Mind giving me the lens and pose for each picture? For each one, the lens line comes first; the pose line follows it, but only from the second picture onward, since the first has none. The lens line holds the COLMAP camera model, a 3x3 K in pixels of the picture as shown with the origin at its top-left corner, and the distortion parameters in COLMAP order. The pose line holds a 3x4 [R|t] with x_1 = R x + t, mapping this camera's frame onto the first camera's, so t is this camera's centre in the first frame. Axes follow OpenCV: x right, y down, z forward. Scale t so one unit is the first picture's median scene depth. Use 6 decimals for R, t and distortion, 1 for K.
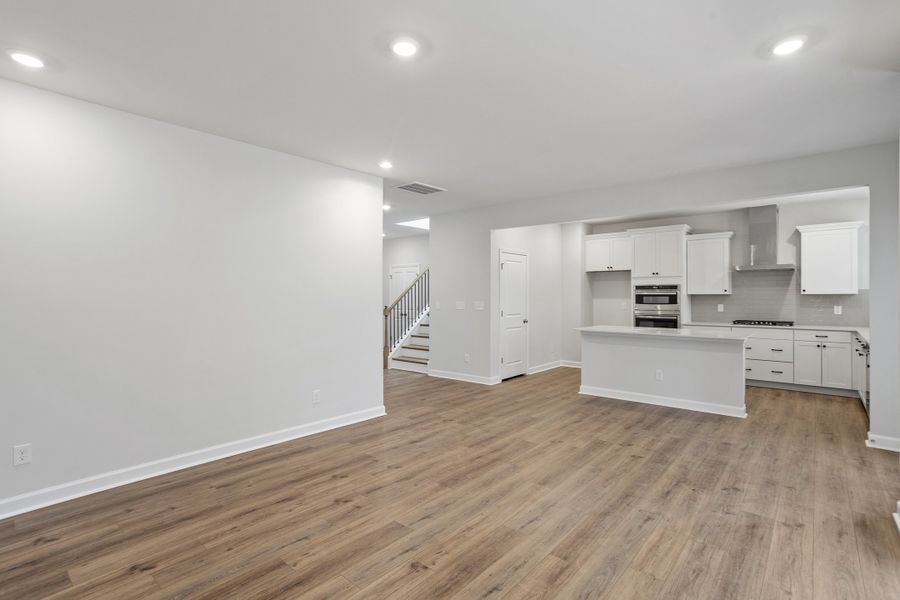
lens RADIAL K [[434.5, 0, 466.4], [0, 434.5, 289.3], [0, 0, 1]] dist [-0.001789, 0.000102]
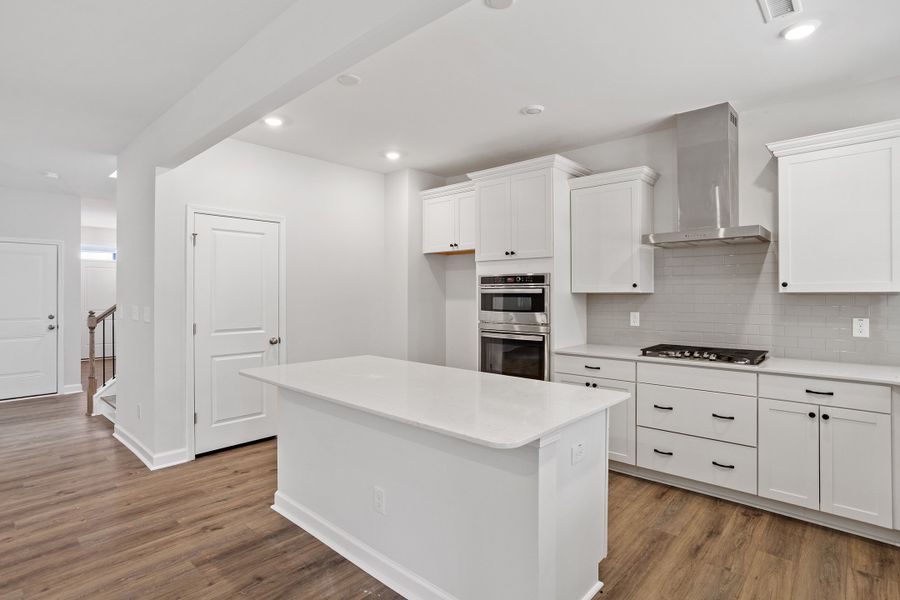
lens RADIAL K [[458.6, 0, 449.2], [0, 458.6, 284.9], [0, 0, 1]] dist [-0.032156, 0.000775]
pose [[0.998226, -0.000618, -0.059528, 0.405281], [0.000426, 0.999995, -0.003254, 0.003854], [0.059530, 0.003223, 0.998221, 0.453990]]
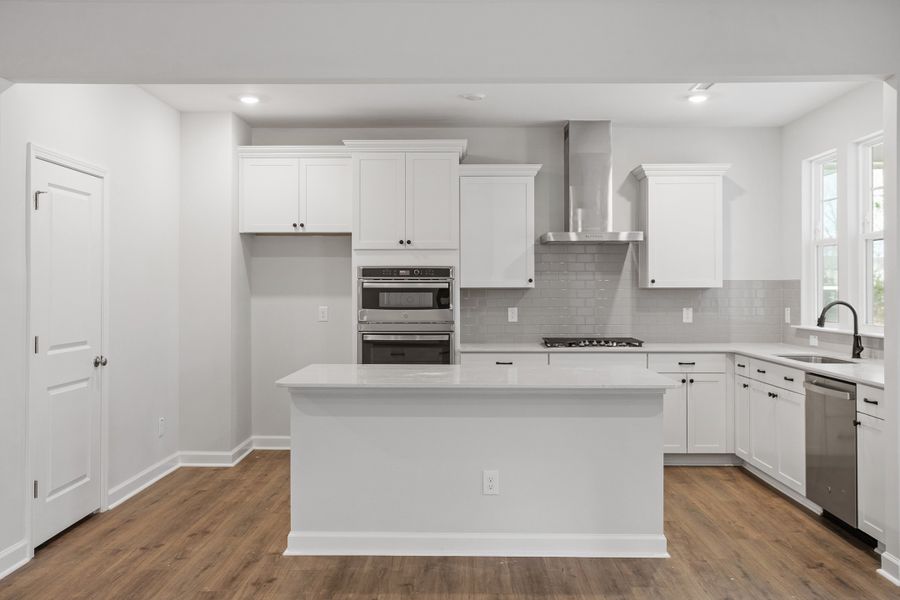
lens RADIAL K [[780.2, 0, 450.4], [0, 780.2, 284.2], [0, 0, 1]] dist [-0.008739, 0.002869]
pose [[0.782994, 0.005219, 0.622007, -0.037308], [-0.009421, 0.999950, 0.003470, 0.004840], [-0.621958, -0.008577, 0.783004, 0.338938]]
